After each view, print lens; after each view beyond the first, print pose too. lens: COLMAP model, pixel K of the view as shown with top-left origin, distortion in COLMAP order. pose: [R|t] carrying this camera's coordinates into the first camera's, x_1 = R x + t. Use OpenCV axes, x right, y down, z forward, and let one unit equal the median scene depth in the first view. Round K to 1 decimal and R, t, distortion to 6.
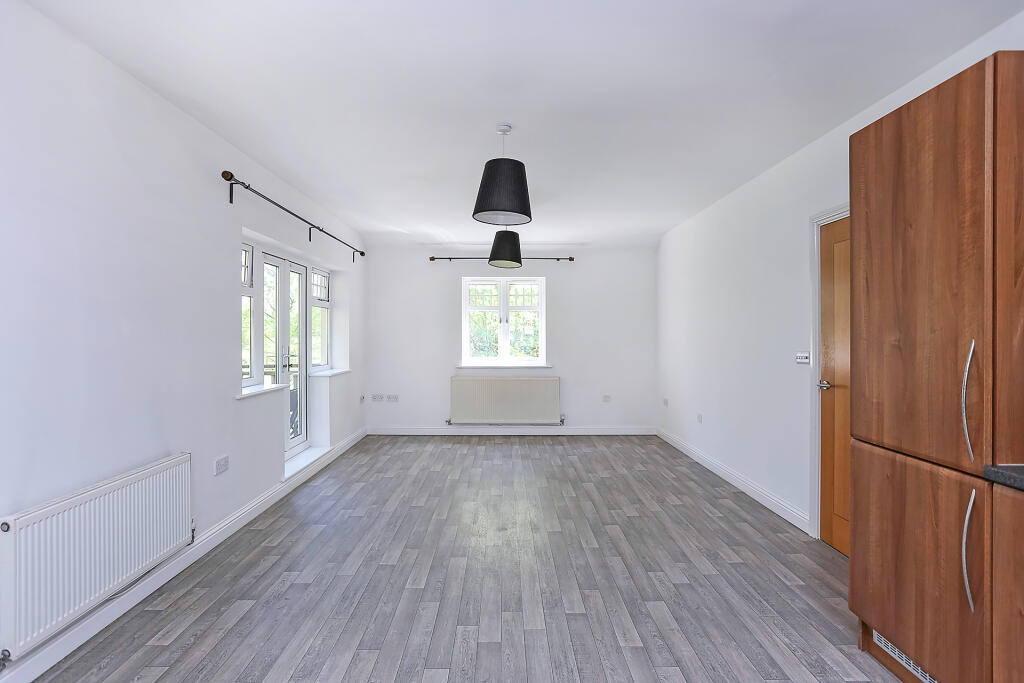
lens RADIAL K [[499.8, 0, 502.9], [0, 499.8, 331.2], [0, 0, 1]] dist [-0.045060, 0.018486]
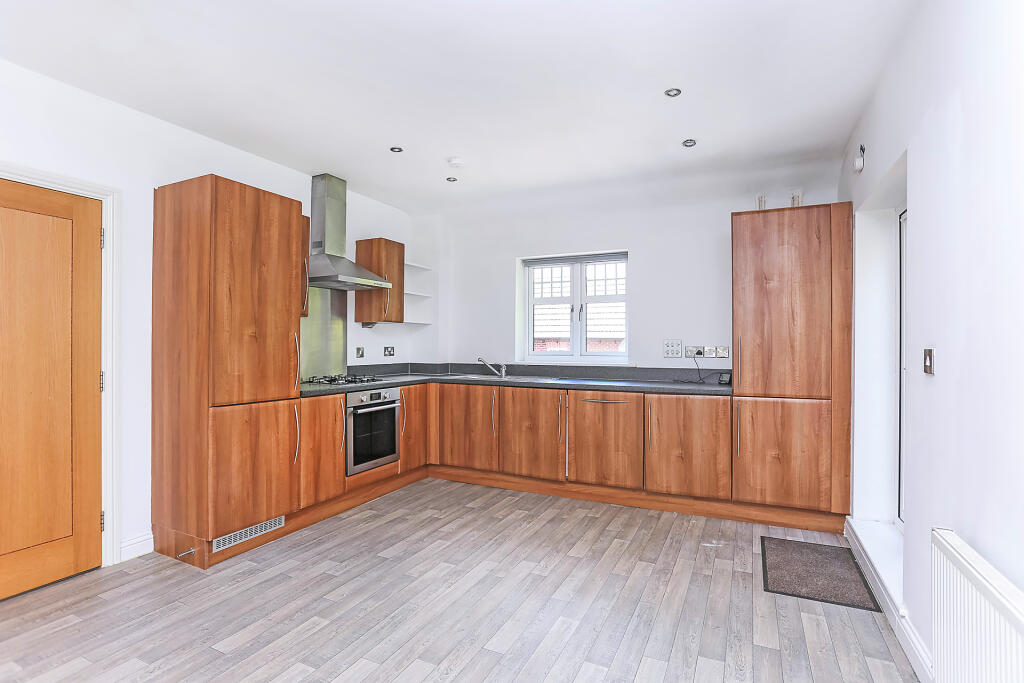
lens RADIAL K [[499.8, 0, 517.9], [0, 499.8, 343.9], [0, 0, 1]] dist [-0.045060, 0.018486]
pose [[-0.899637, 0.004753, 0.436613, -0.393581], [-0.000319, 0.999933, -0.011543, 0.043190], [-0.436638, -0.010523, -0.899576, 1.211530]]
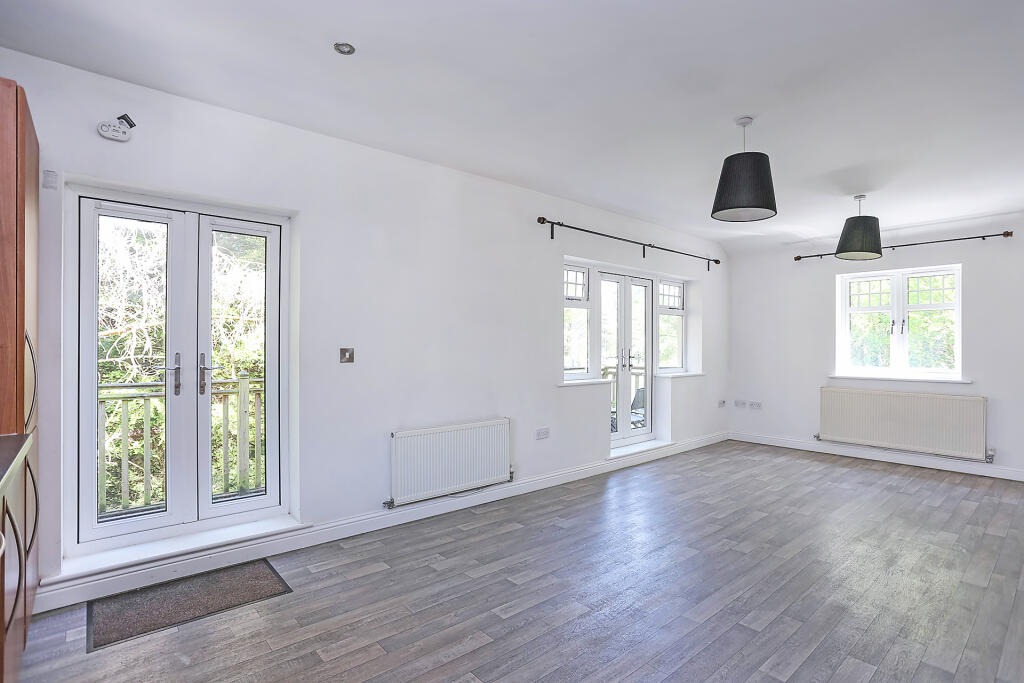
lens RADIAL K [[499.8, 0, 529.1], [0, 499.8, 345.3], [0, 0, 1]] dist [-0.045060, 0.018486]
pose [[0.673126, 0.003912, -0.739517, 0.428702], [0.003545, 0.999957, 0.008516, 0.014441], [0.739519, -0.008354, 0.673084, 0.042339]]
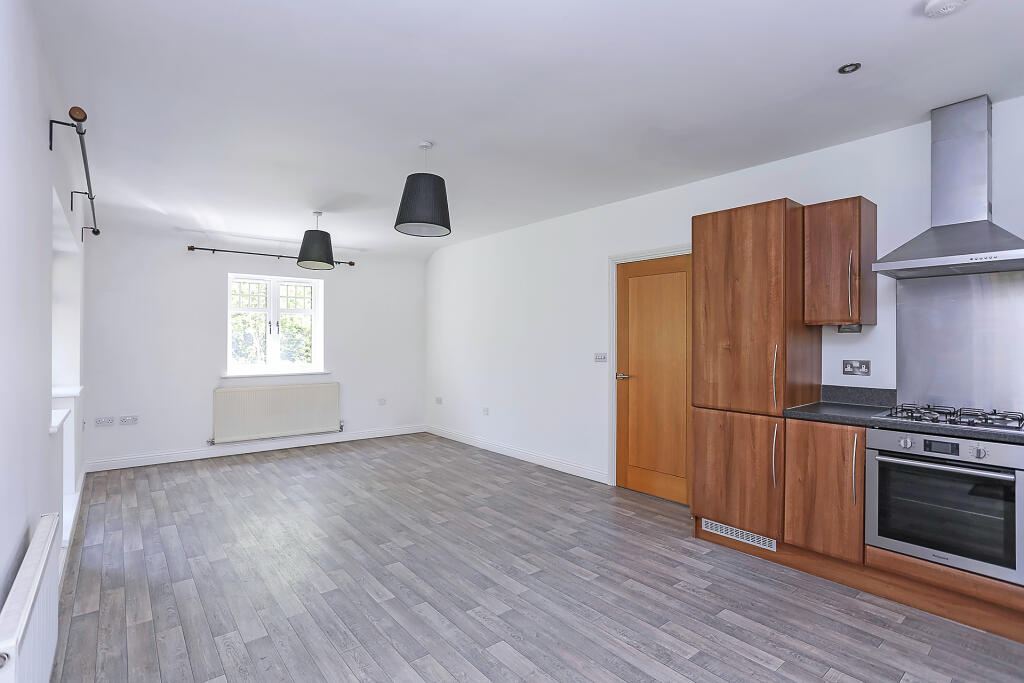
lens RADIAL K [[499.8, 0, 506.4], [0, 499.8, 331.3], [0, 0, 1]] dist [-0.045060, 0.018486]
pose [[0.783998, 0.011611, 0.620655, -0.512799], [-0.006910, 0.999926, -0.009978, -0.004322], [-0.620725, 0.003534, 0.784021, 0.070272]]
